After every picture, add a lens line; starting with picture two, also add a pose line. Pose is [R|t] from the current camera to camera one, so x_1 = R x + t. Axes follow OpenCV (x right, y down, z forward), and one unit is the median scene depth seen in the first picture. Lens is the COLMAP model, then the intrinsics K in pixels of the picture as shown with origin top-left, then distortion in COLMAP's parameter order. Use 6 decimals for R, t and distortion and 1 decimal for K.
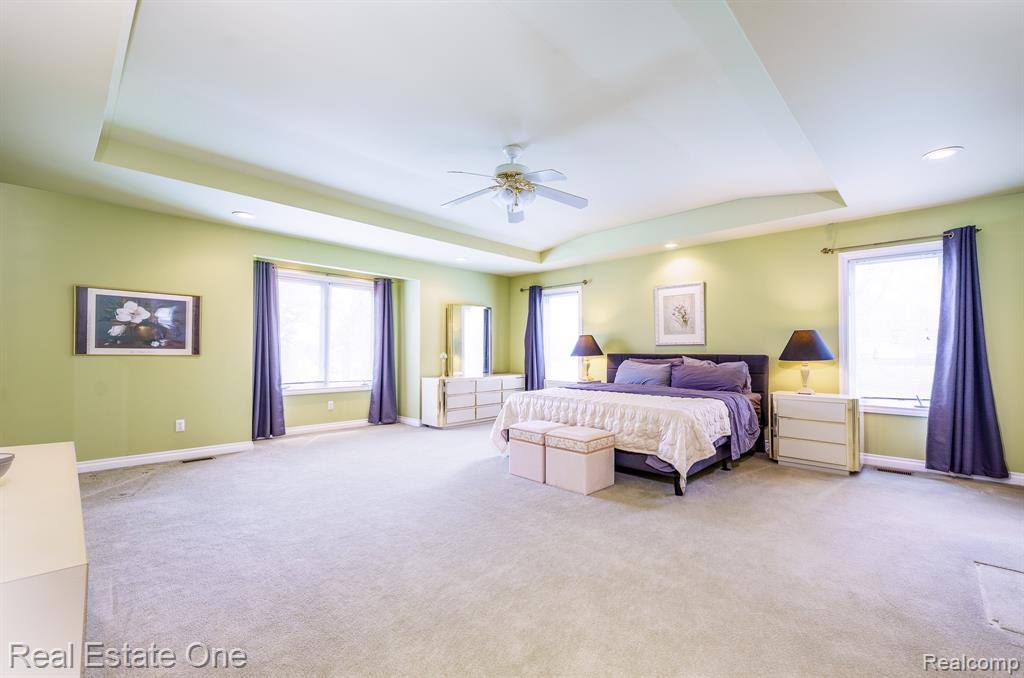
lens RADIAL K [[442.6, 0, 508.6], [0, 442.6, 345.6], [0, 0, 1]] dist [0.001928, -0.000465]
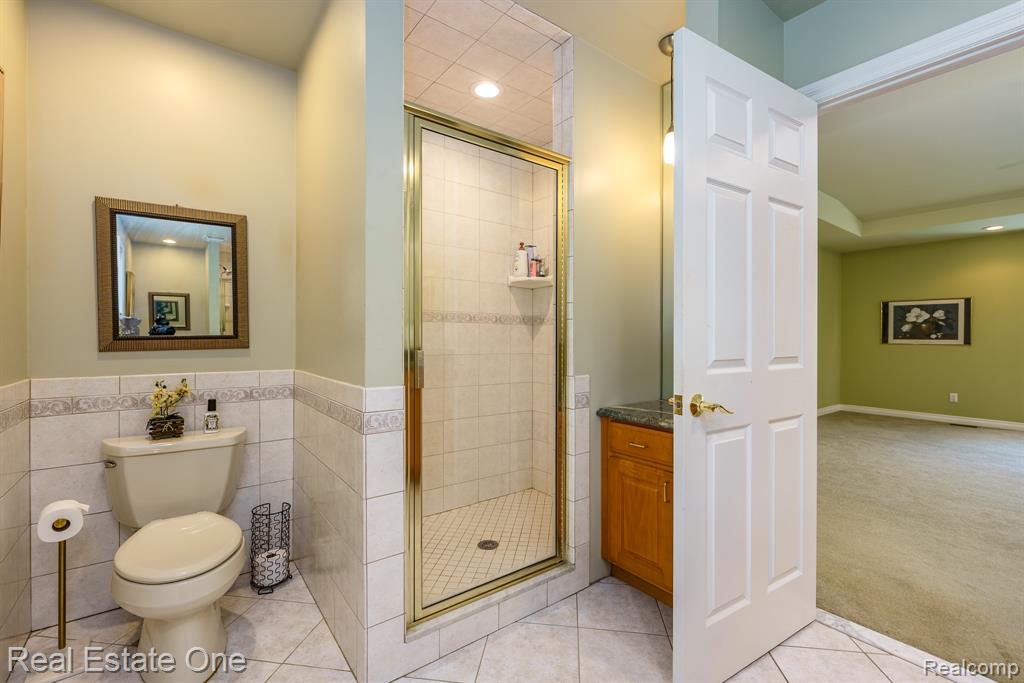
lens RADIAL K [[442.6, 0, 512.4], [0, 442.6, 341.2], [0, 0, 1]] dist [0.001928, -0.000465]
pose [[-0.145873, 0.001482, -0.989302, 0.804269], [0.010853, 0.999941, -0.000102, -0.002883], [0.989244, -0.010752, -0.145880, -0.116362]]
